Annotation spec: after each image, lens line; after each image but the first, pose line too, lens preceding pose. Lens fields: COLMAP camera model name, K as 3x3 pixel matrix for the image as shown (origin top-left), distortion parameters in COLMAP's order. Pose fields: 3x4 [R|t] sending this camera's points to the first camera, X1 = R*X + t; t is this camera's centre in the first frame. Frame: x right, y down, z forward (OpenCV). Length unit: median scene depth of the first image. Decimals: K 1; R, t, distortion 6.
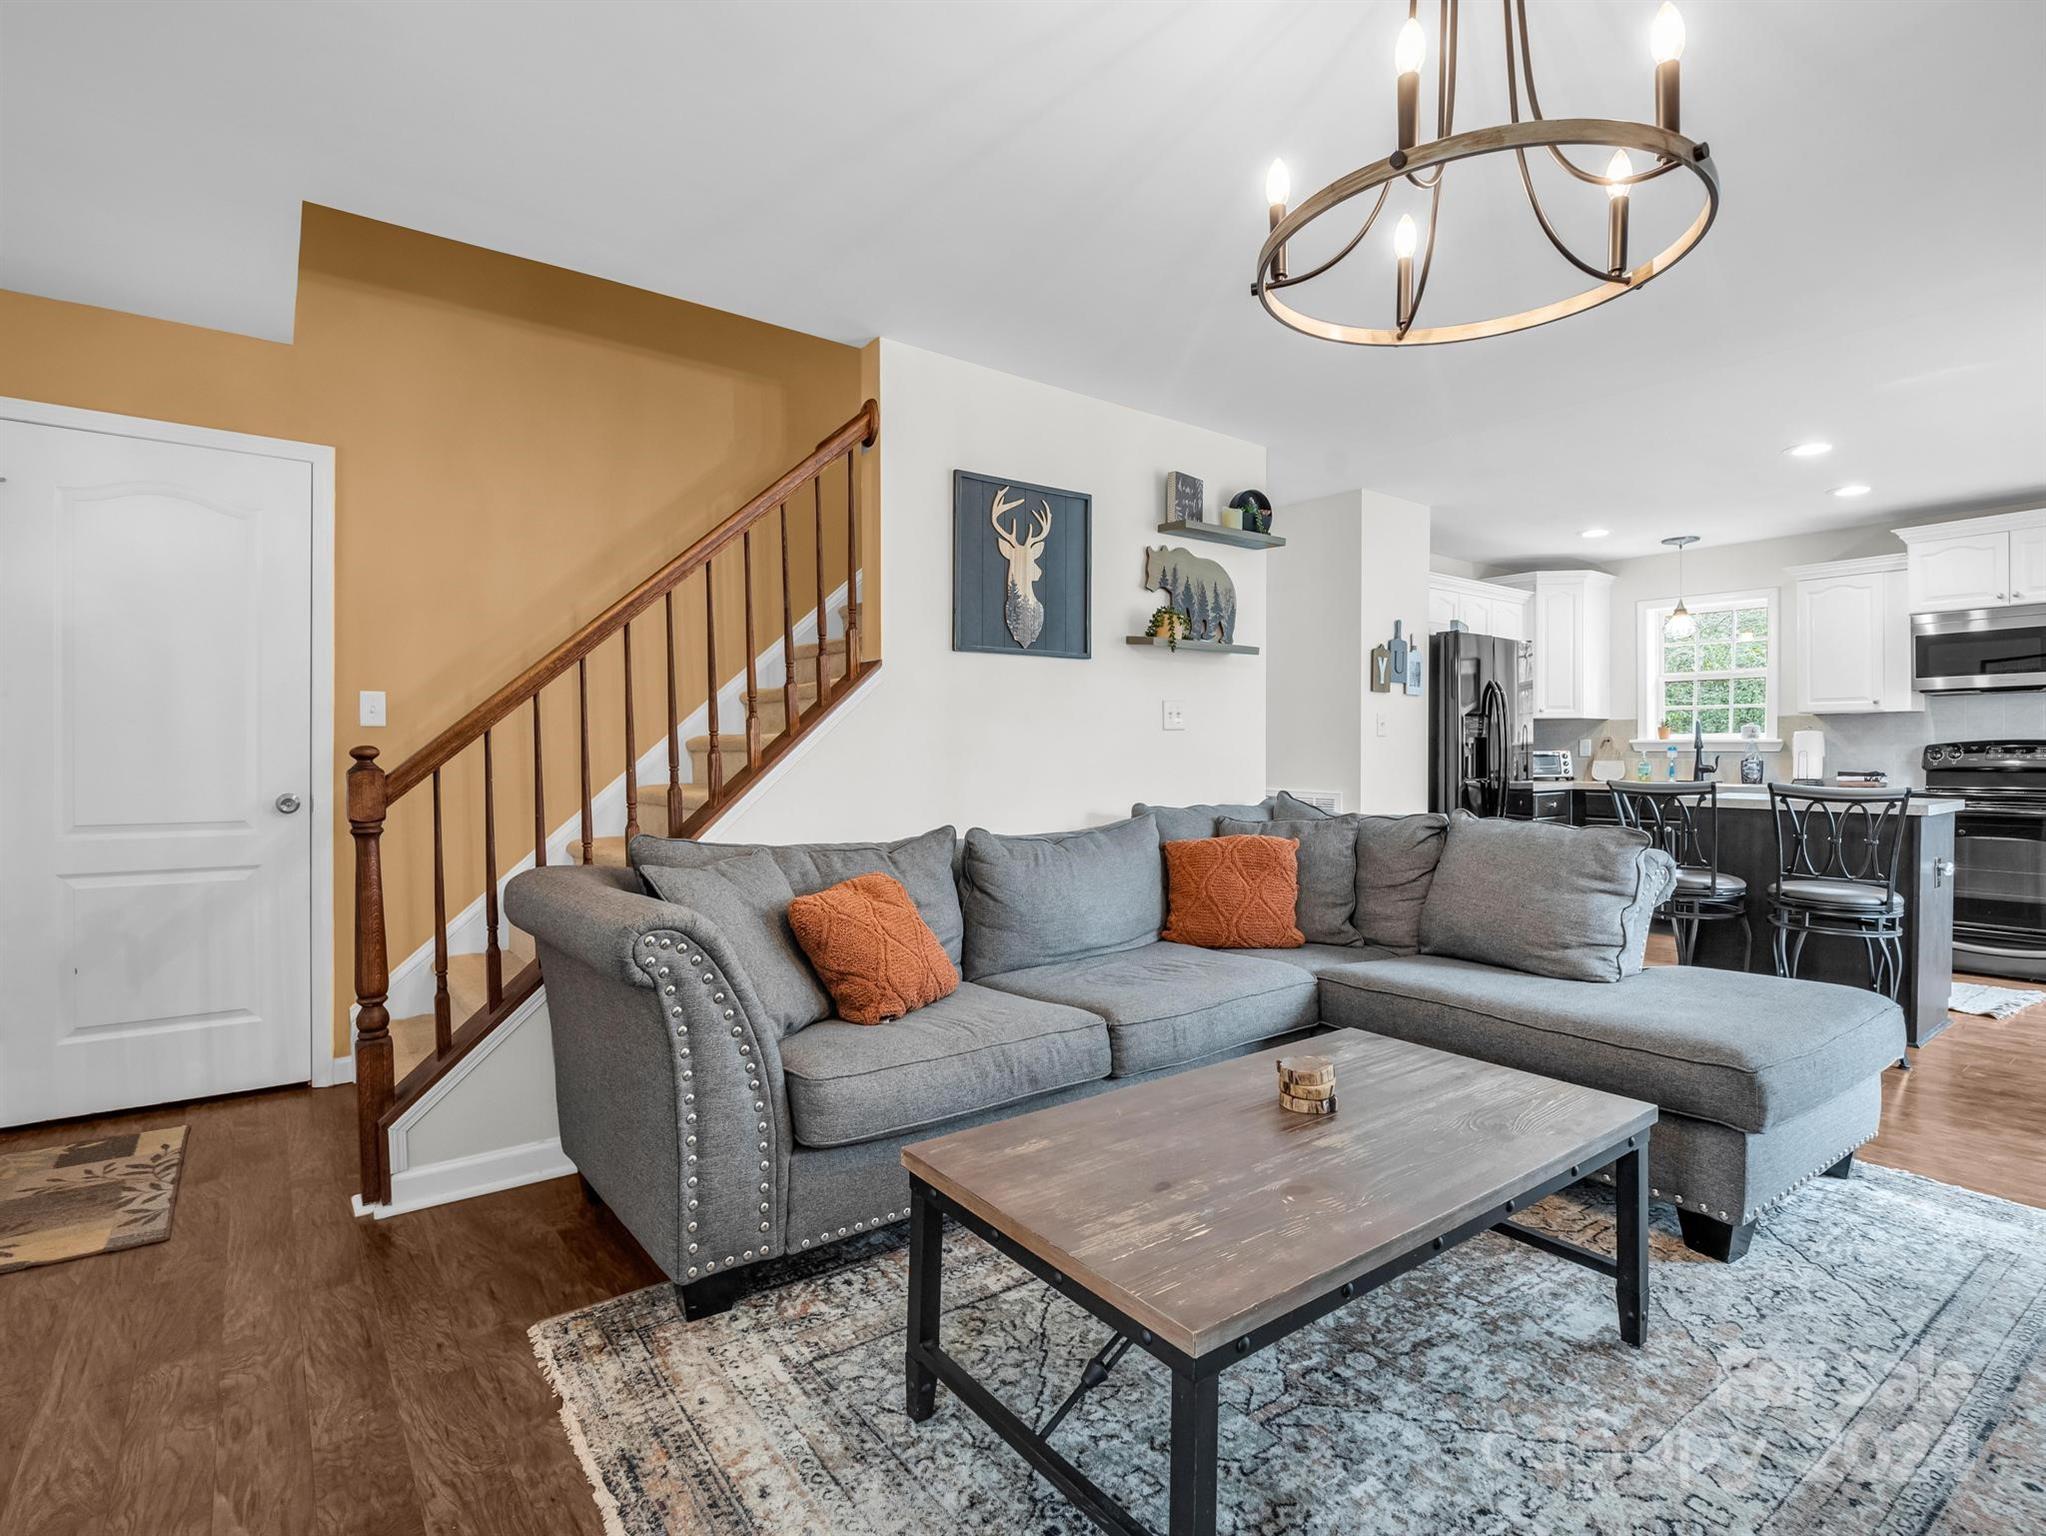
lens RADIAL K [[1017.8, 0, 1023.0], [0, 1017.8, 768.0], [0, 0, 1]] dist [0.001659, -0.013513]
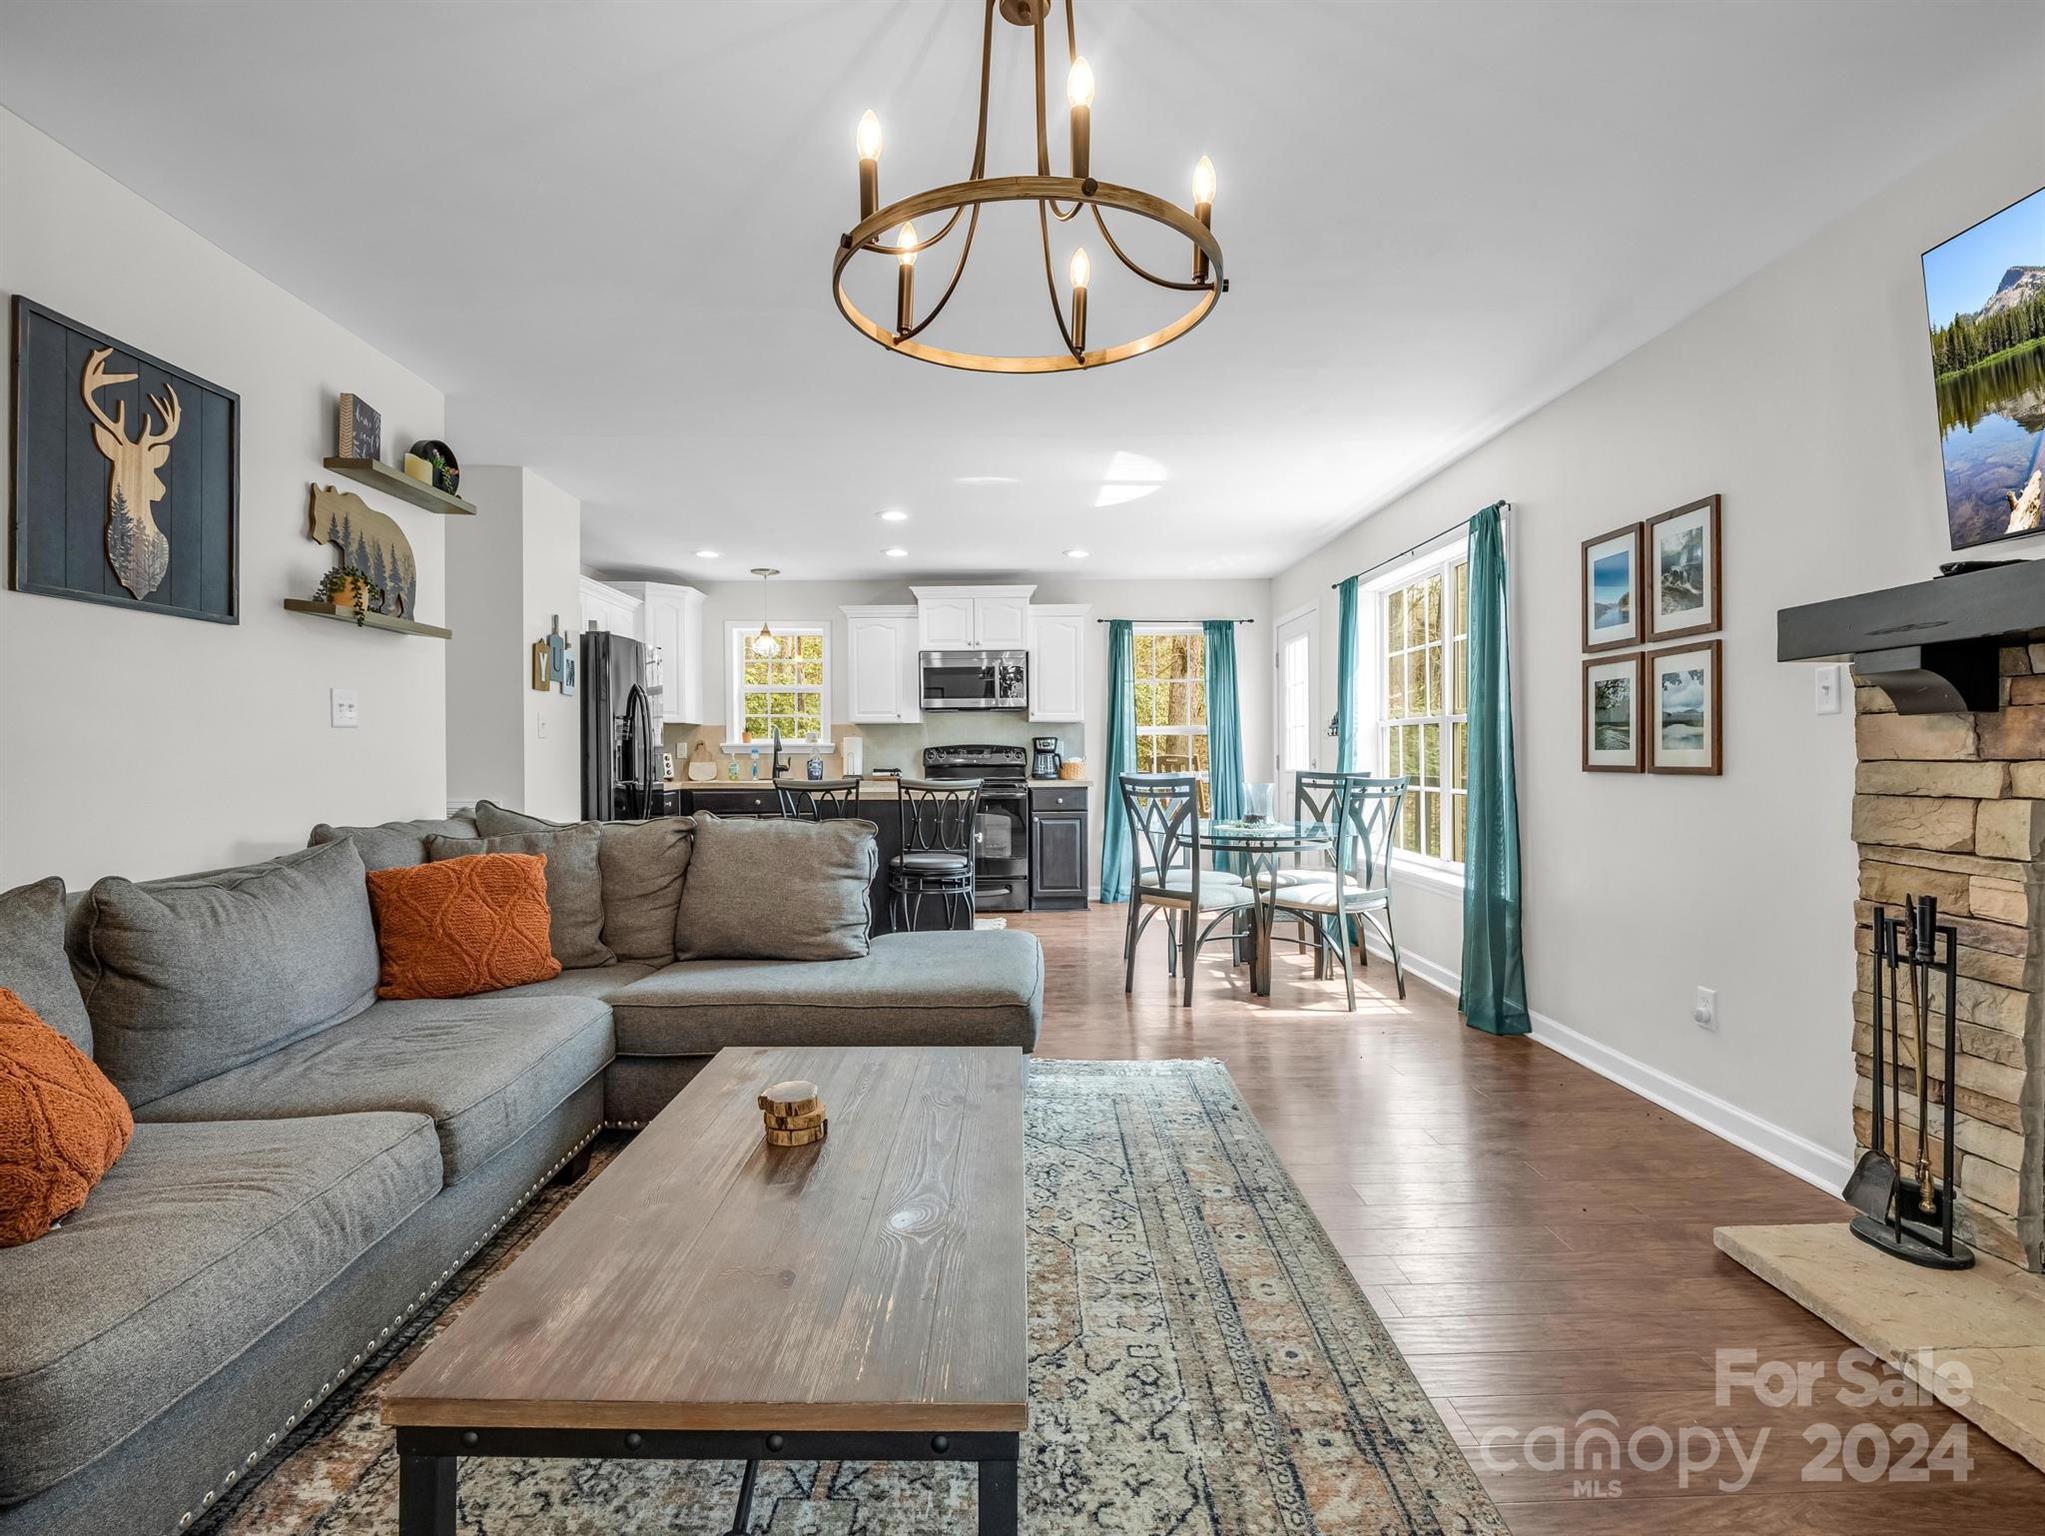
lens RADIAL K [[998.9, 0, 1022.5], [0, 998.9, 768.0], [0, 0, 1]] dist [0.001399, -0.009883]
pose [[0.598222, -0.014104, 0.801206, -0.172058], [0.016012, 0.999856, 0.005646, -0.002769], [-0.801170, 0.009452, 0.598362, 0.153721]]
